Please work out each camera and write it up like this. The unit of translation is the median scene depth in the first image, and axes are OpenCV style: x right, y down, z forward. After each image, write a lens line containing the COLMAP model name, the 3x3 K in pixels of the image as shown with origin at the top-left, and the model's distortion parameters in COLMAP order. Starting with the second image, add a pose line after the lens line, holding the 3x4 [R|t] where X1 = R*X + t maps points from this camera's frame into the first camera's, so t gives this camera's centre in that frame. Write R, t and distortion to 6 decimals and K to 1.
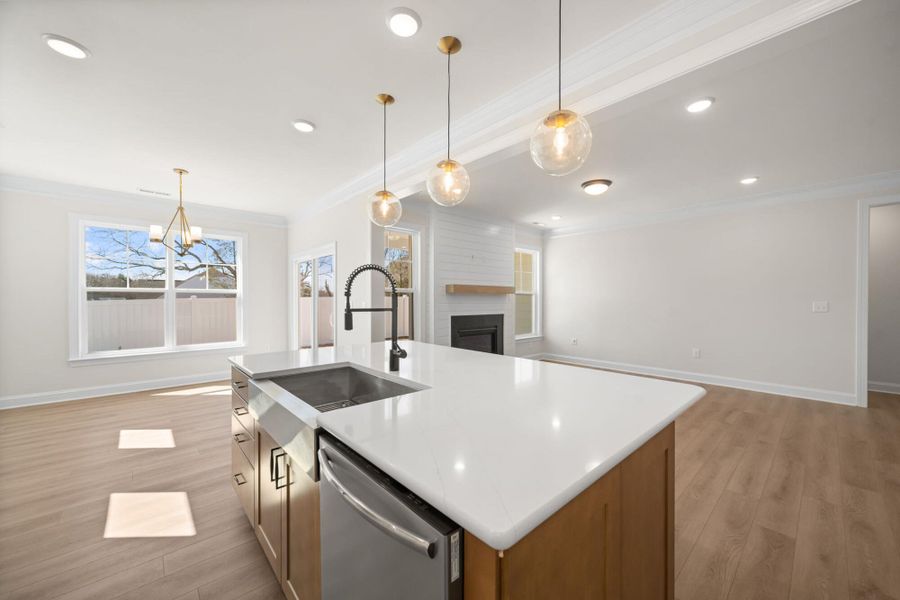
lens RADIAL K [[342.1, 0, 456.4], [0, 342.1, 300.5], [0, 0, 1]] dist [0.002783, -0.000780]
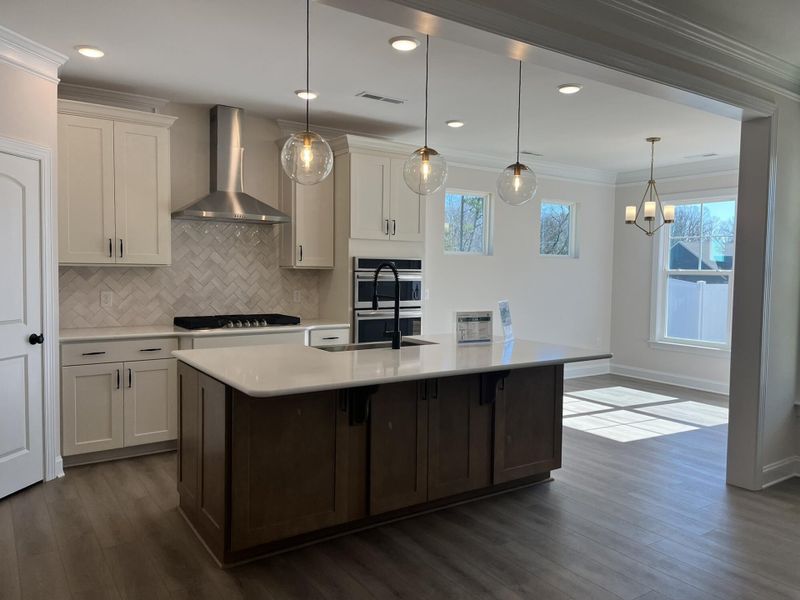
lens RADIAL K [[601.2, 0, 407.4], [0, 601.2, 297.5], [0, 0, 1]] dist [0.049773, -0.053380]
pose [[-0.140866, 0.045283, -0.988993, 1.297029], [-0.019816, 0.998624, 0.048546, -0.053575], [0.989830, 0.026437, -0.139775, 0.922174]]
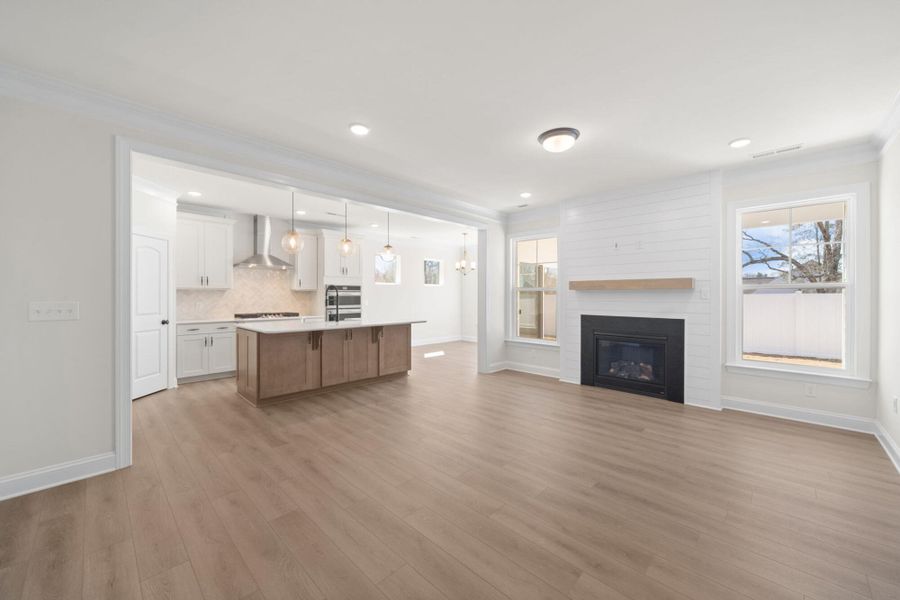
lens RADIAL K [[342.1, 0, 453.9], [0, 342.1, 296.6], [0, 0, 1]] dist [0.002783, -0.000780]
pose [[0.060956, 0.000663, -0.998140, 1.875512], [-0.005272, 0.999986, 0.000342, -0.005842], [0.998127, 0.005242, 0.060959, 1.243030]]
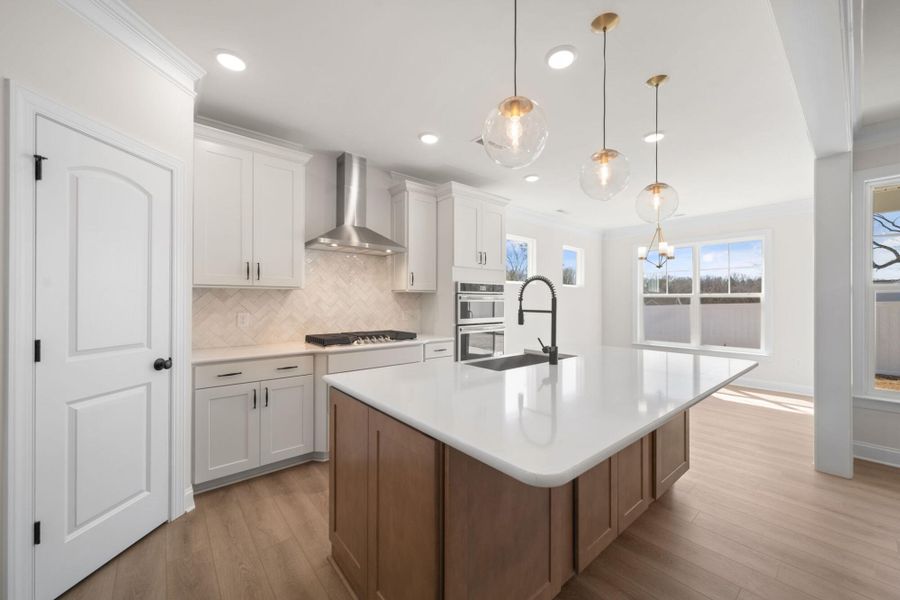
lens RADIAL K [[342.1, 0, 456.4], [0, 342.1, 301.5], [0, 0, 1]] dist [0.002783, -0.000780]
pose [[-0.038680, -0.002493, -0.999249, 0.690883], [-0.006713, 0.999975, -0.002235, -0.002665], [0.999229, 0.006621, -0.038696, 0.496841]]
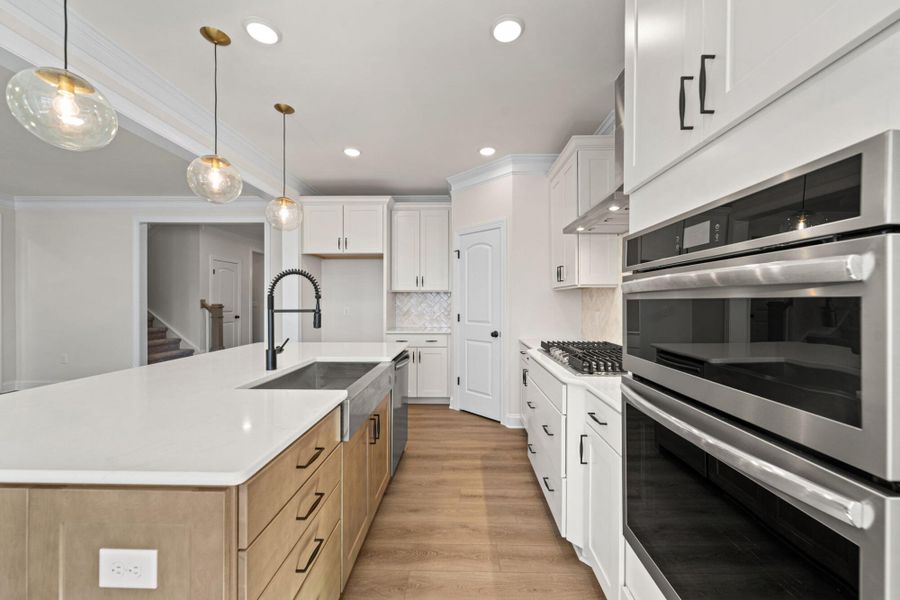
lens RADIAL K [[342.1, 0, 450.4], [0, 342.1, 303.4], [0, 0, 1]] dist [0.002783, -0.000780]
pose [[-0.713417, -0.007282, 0.700702, -0.905846], [0.000724, 0.999938, 0.011128, -0.004762], [-0.700739, 0.008446, -0.713367, 0.953727]]
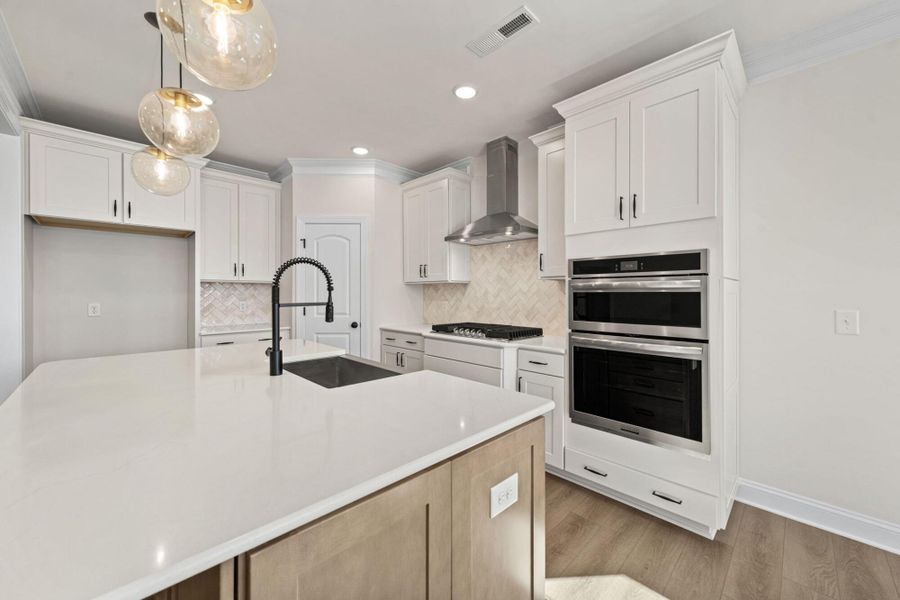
lens RADIAL K [[353.0, 0, 453.2], [0, 353.0, 293.5], [0, 0, 1]] dist [0.008491, 0.000085]
pose [[-0.999387, -0.001157, -0.034980, -0.416836], [-0.001336, 0.999986, 0.005103, -0.005736], [0.034974, 0.005146, -0.999375, 1.351347]]
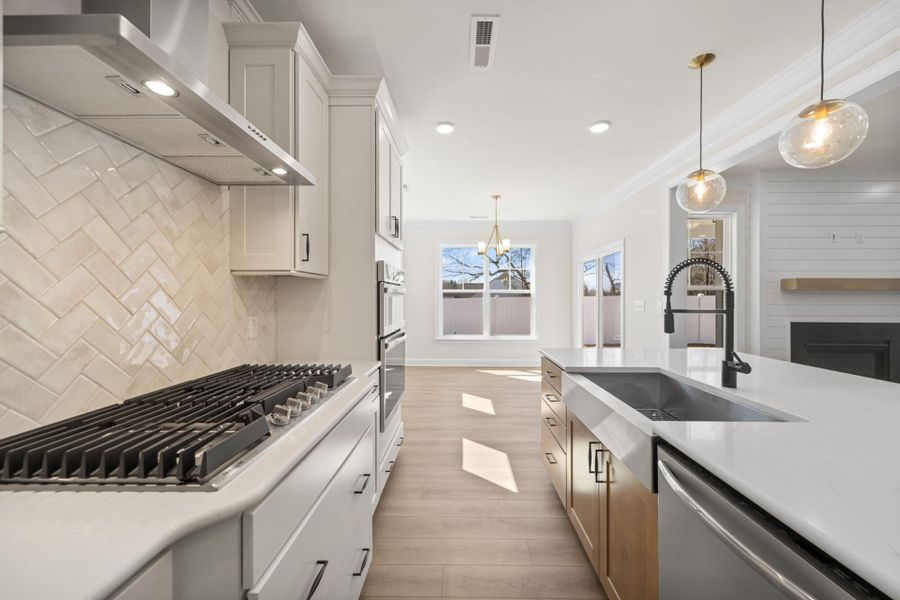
lens RADIAL K [[342.1, 0, 456.7], [0, 342.1, 298.2], [0, 0, 1]] dist [0.002783, -0.000780]
pose [[0.725934, 0.001288, -0.687763, -0.063845], [-0.004084, 0.999989, -0.002438, -0.000284], [0.687752, 0.004579, 0.725931, -0.023049]]
